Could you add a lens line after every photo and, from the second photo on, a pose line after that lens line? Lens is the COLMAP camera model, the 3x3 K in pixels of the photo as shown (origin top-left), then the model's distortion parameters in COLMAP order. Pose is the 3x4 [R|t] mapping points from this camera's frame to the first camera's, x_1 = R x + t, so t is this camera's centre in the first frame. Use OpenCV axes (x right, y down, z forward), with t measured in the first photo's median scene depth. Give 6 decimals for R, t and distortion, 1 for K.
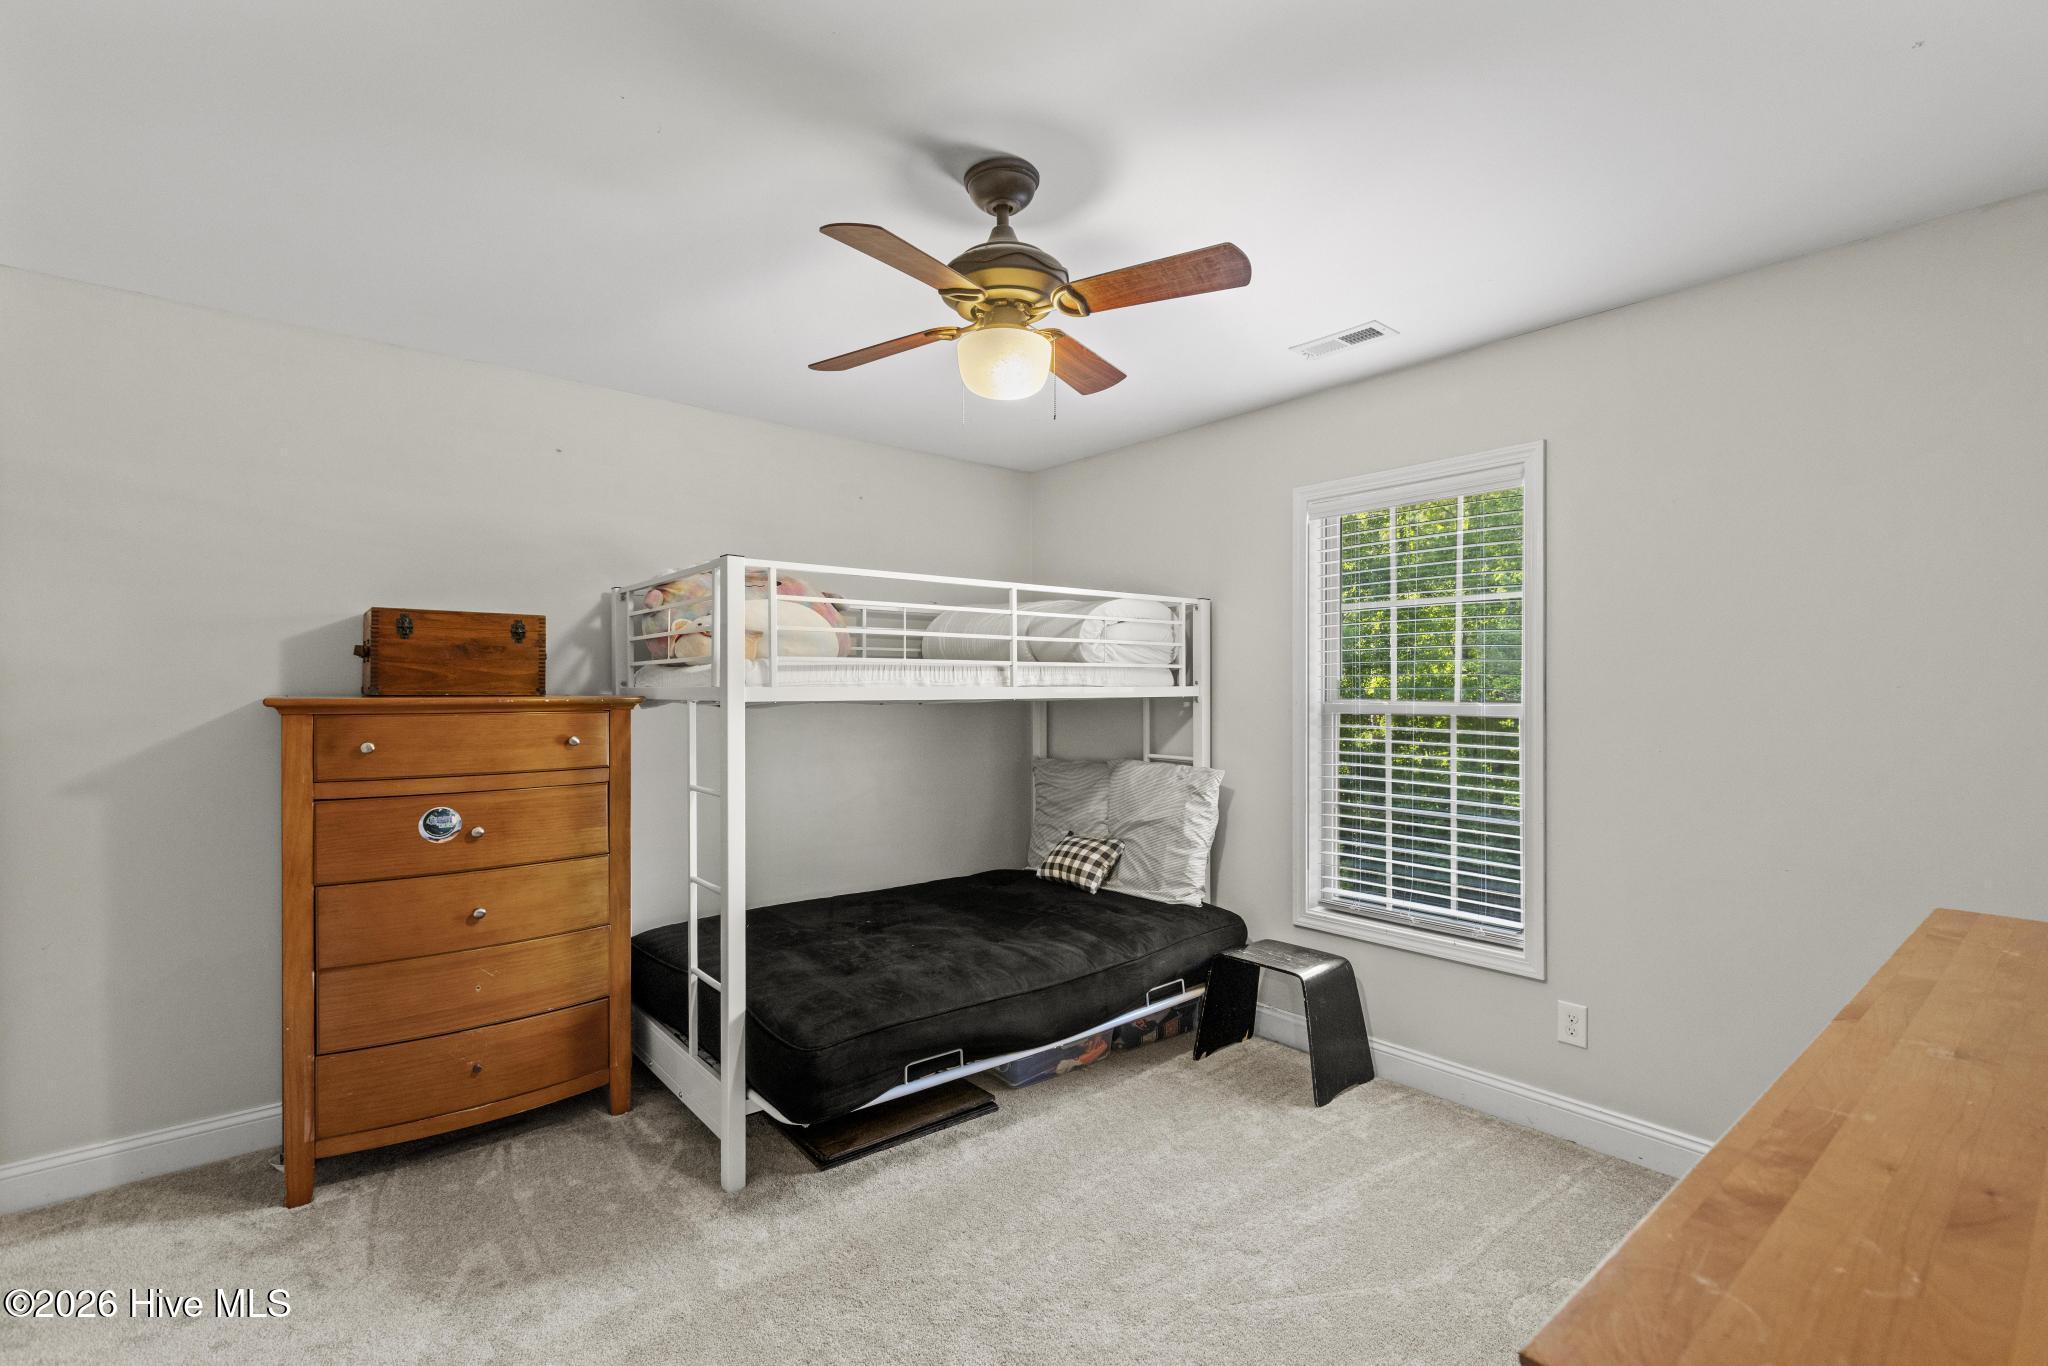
lens RADIAL K [[905.9, 0, 1025.9], [0, 905.9, 698.3], [0, 0, 1]] dist [-0.001248, -0.000029]
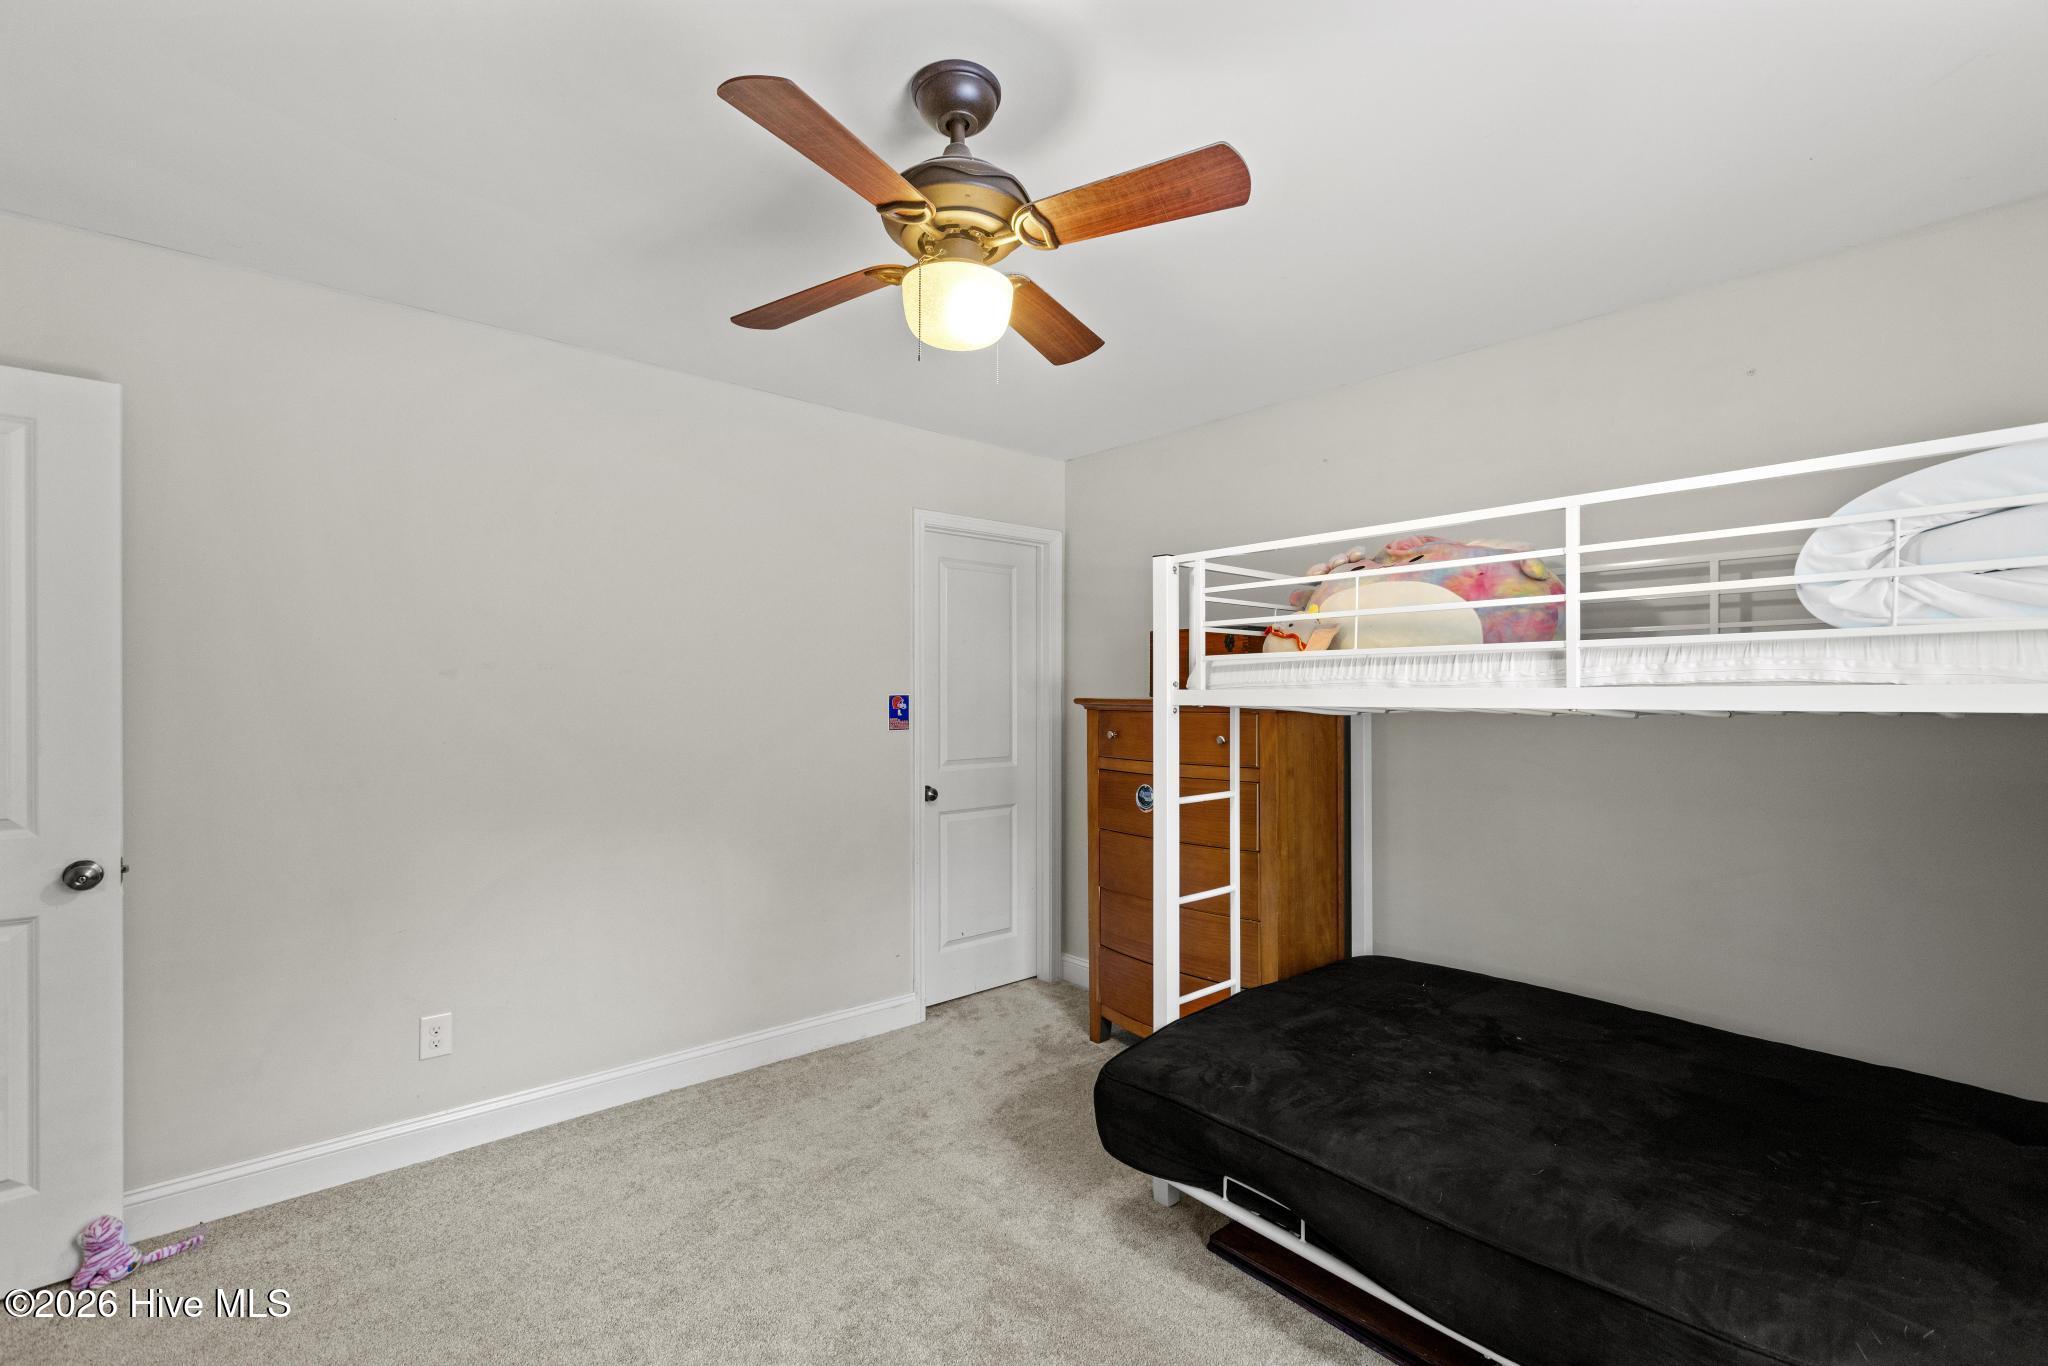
lens RADIAL K [[905.9, 0, 1025.9], [0, 905.9, 698.3], [0, 0, 1]] dist [-0.001248, -0.000029]
pose [[0.018131, 0.004945, -0.999823, 0.615603], [-0.008053, 0.999956, 0.004799, -0.007150], [0.999803, 0.007965, 0.018170, 0.780154]]
